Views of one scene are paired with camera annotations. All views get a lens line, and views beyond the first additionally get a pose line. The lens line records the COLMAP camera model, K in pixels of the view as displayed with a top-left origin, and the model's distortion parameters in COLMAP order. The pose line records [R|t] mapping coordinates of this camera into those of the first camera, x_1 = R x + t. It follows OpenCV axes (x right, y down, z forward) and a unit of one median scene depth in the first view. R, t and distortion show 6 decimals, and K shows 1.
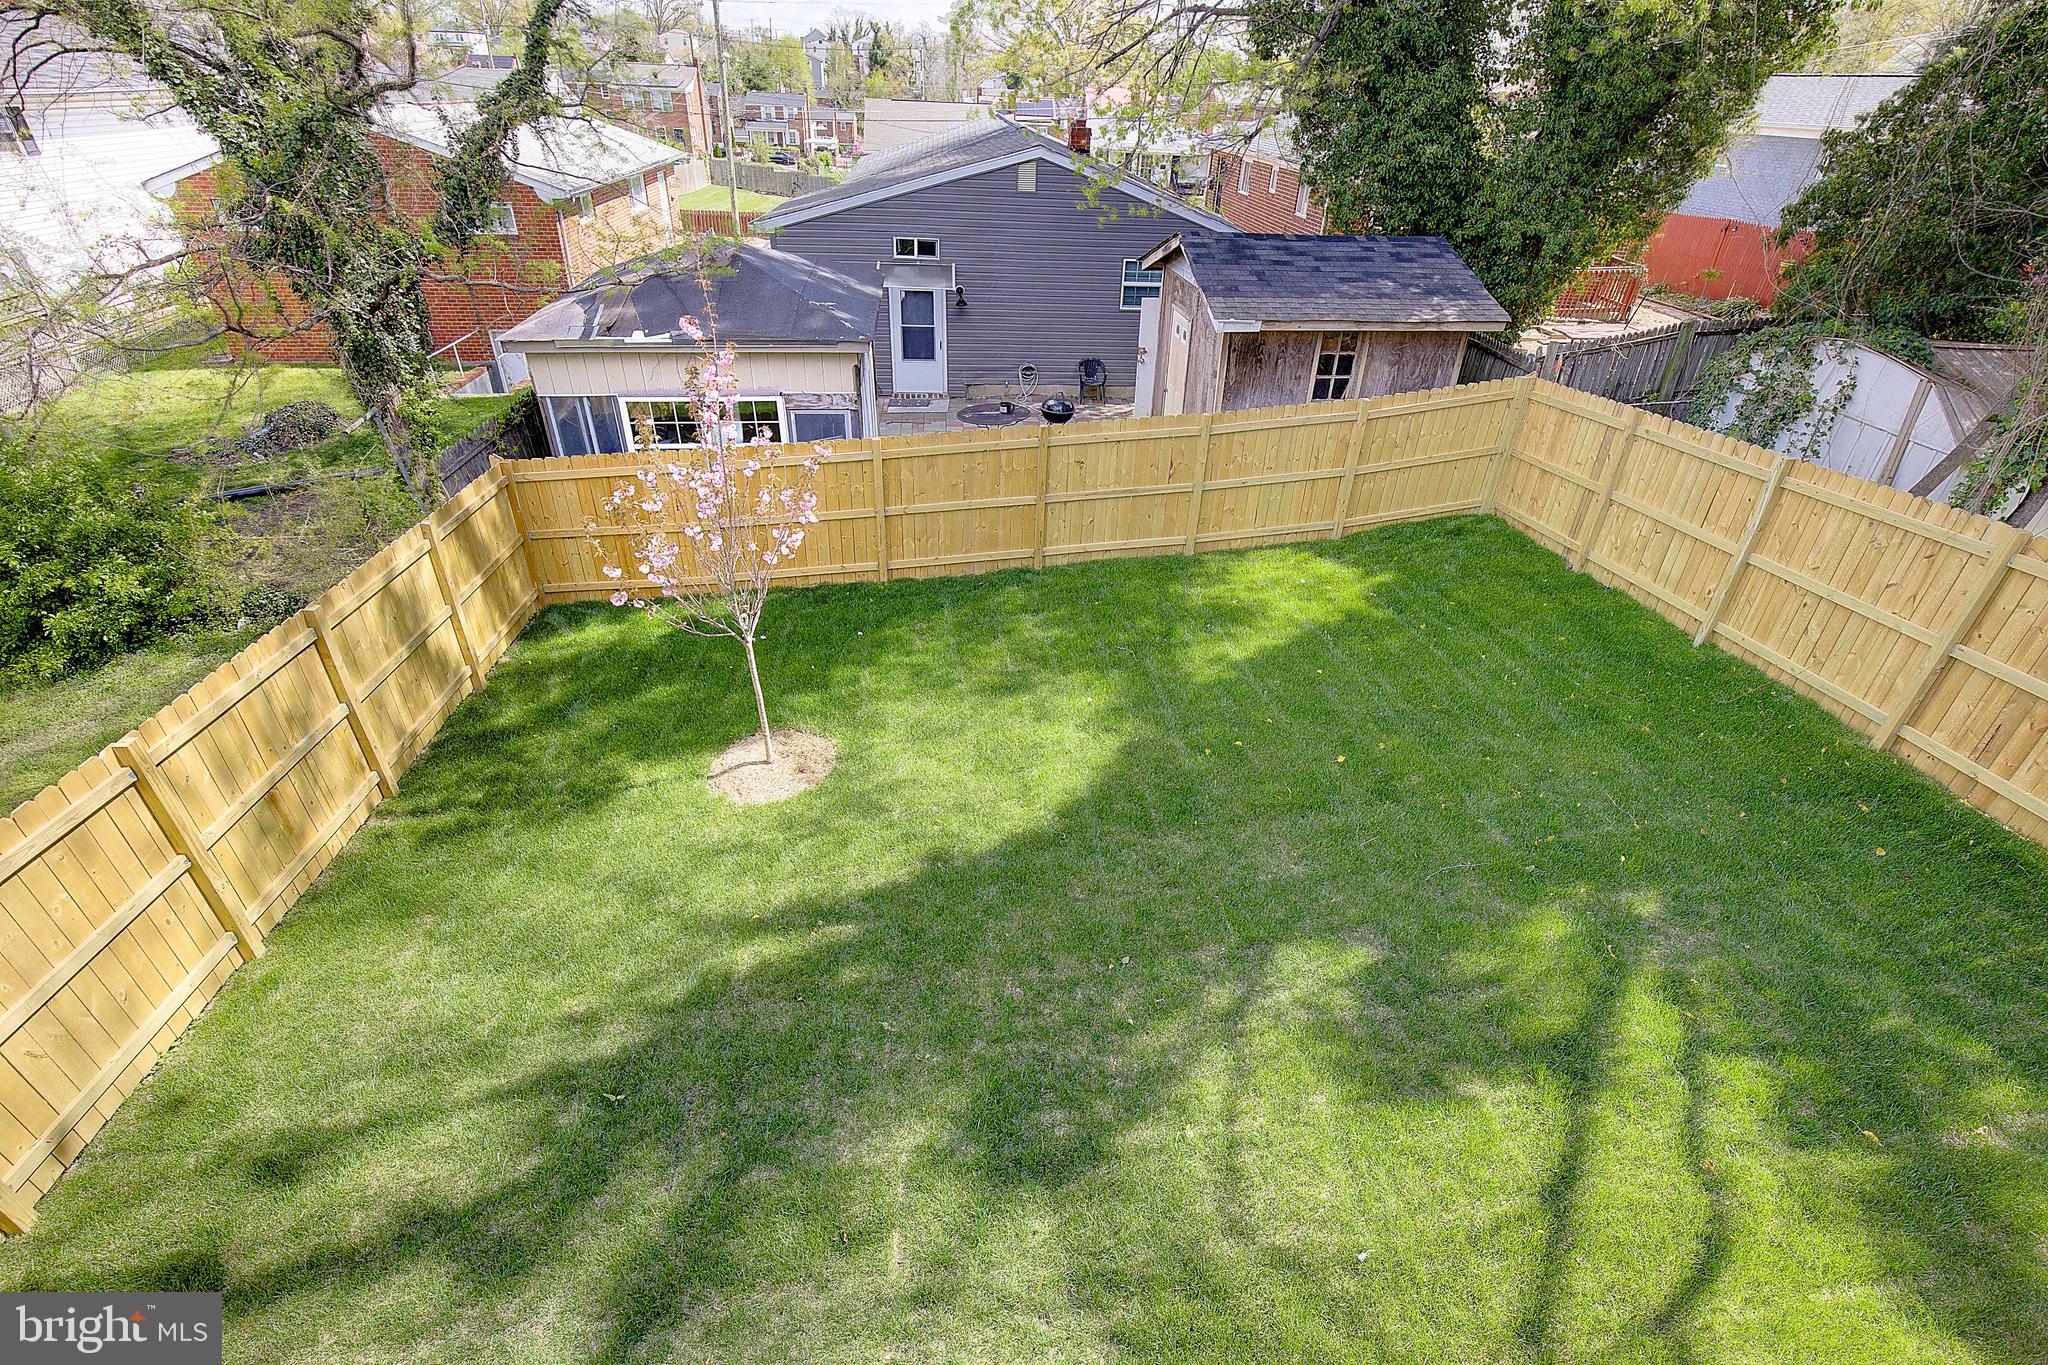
lens RADIAL K [[962.2, 0, 1062.2], [0, 962.2, 713.4], [0, 0, 1]] dist [-0.037218, 0.000127]
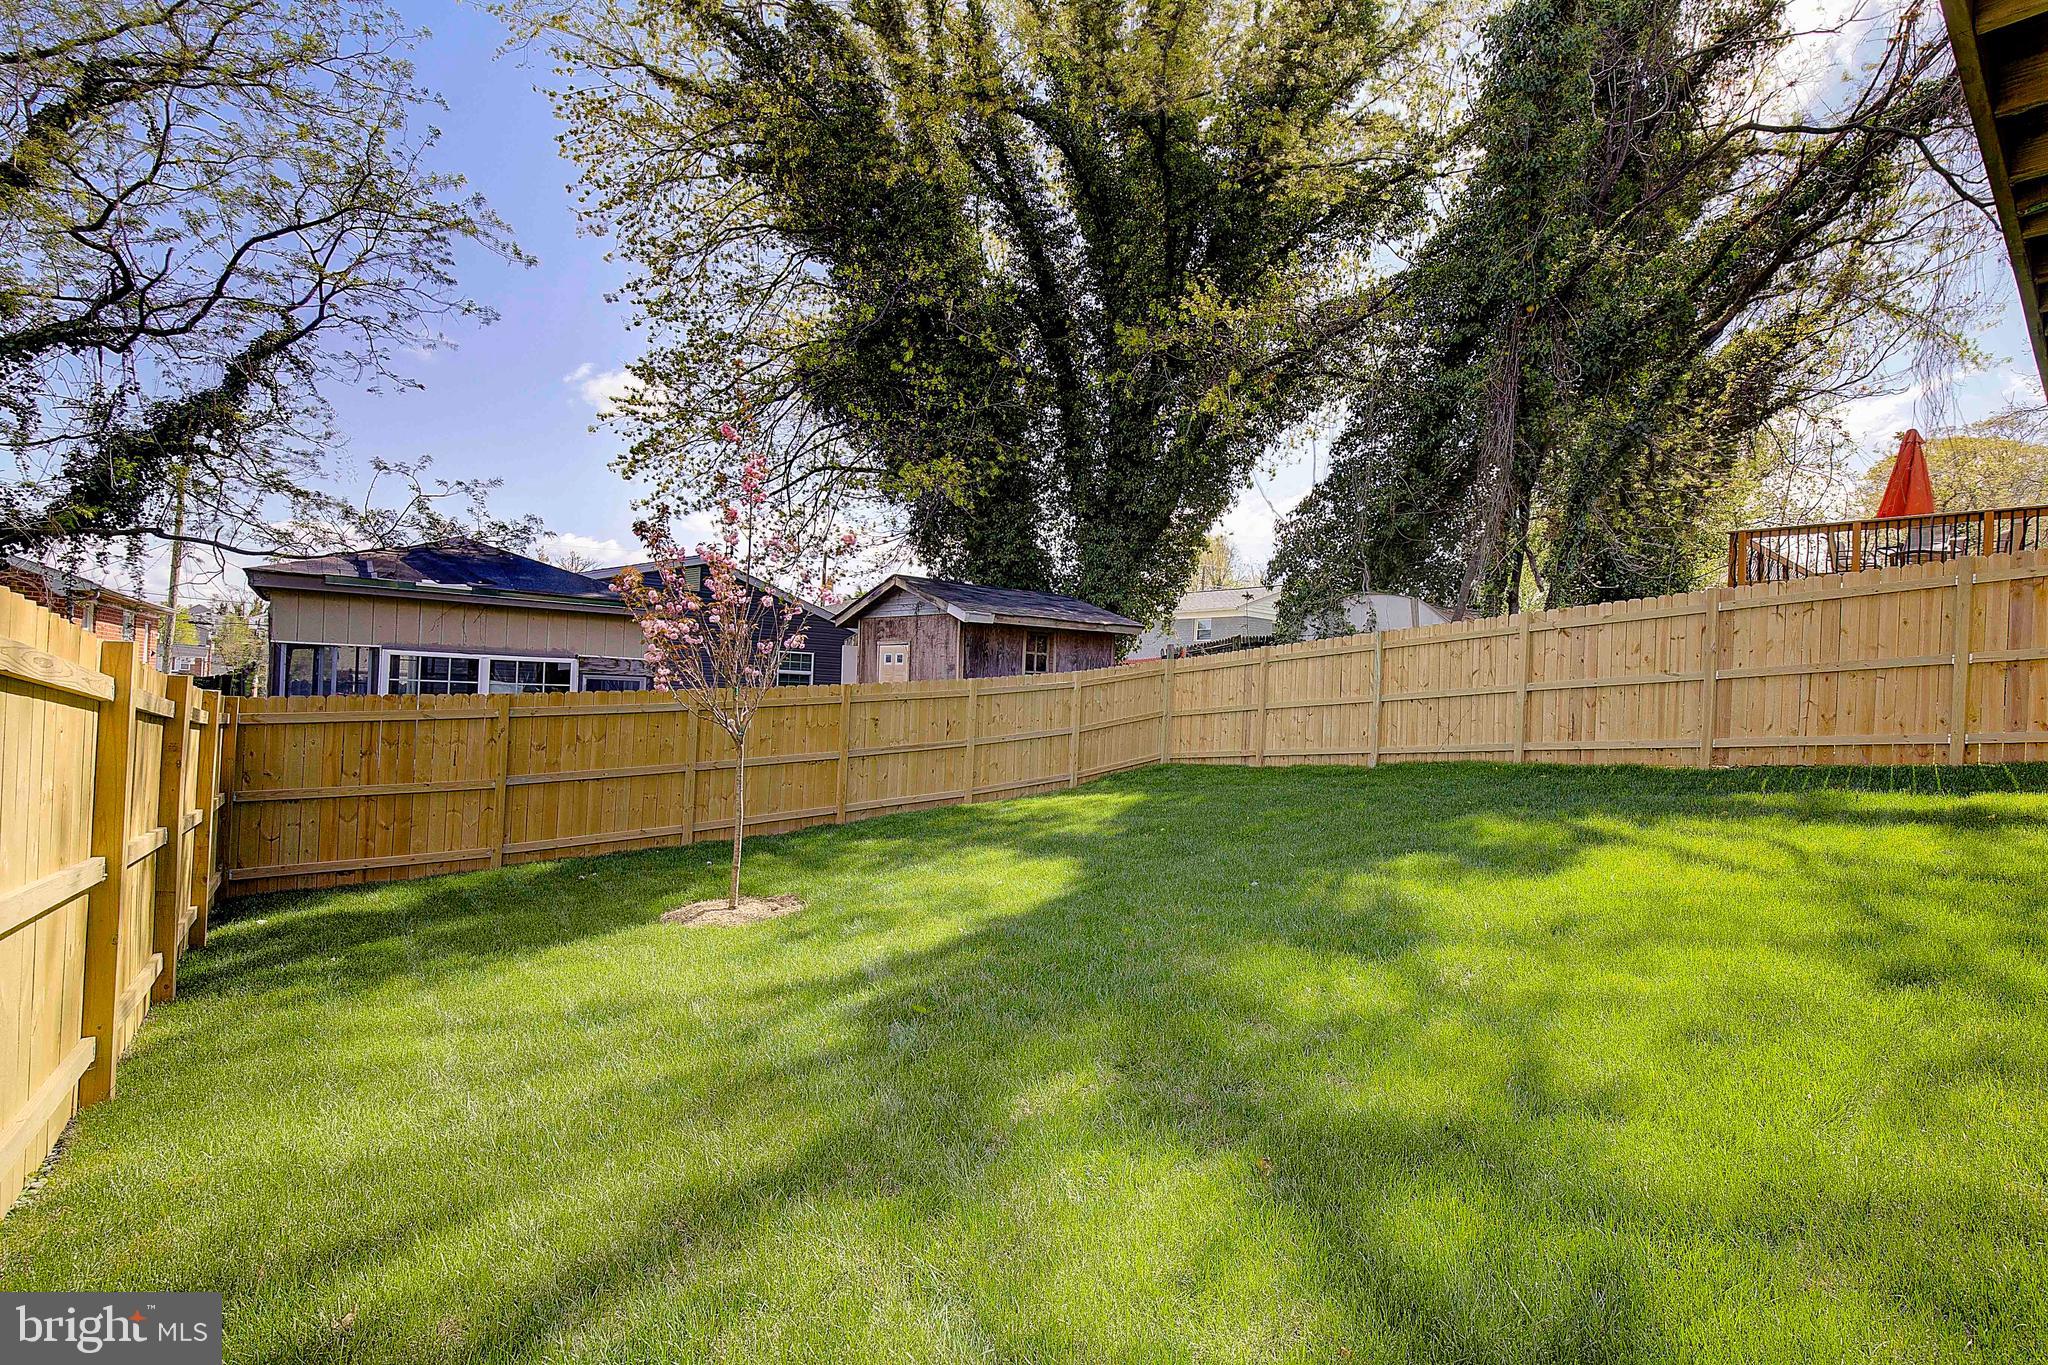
lens RADIAL K [[962.2, 0, 1062.2], [0, 962.2, 713.4], [0, 0, 1]] dist [-0.037218, 0.000127]
pose [[0.836193, -0.010077, 0.548343, -0.401070], [0.304837, 0.839696, -0.449429, 0.288767], [-0.455912, 0.542964, 0.705219, 0.122161]]
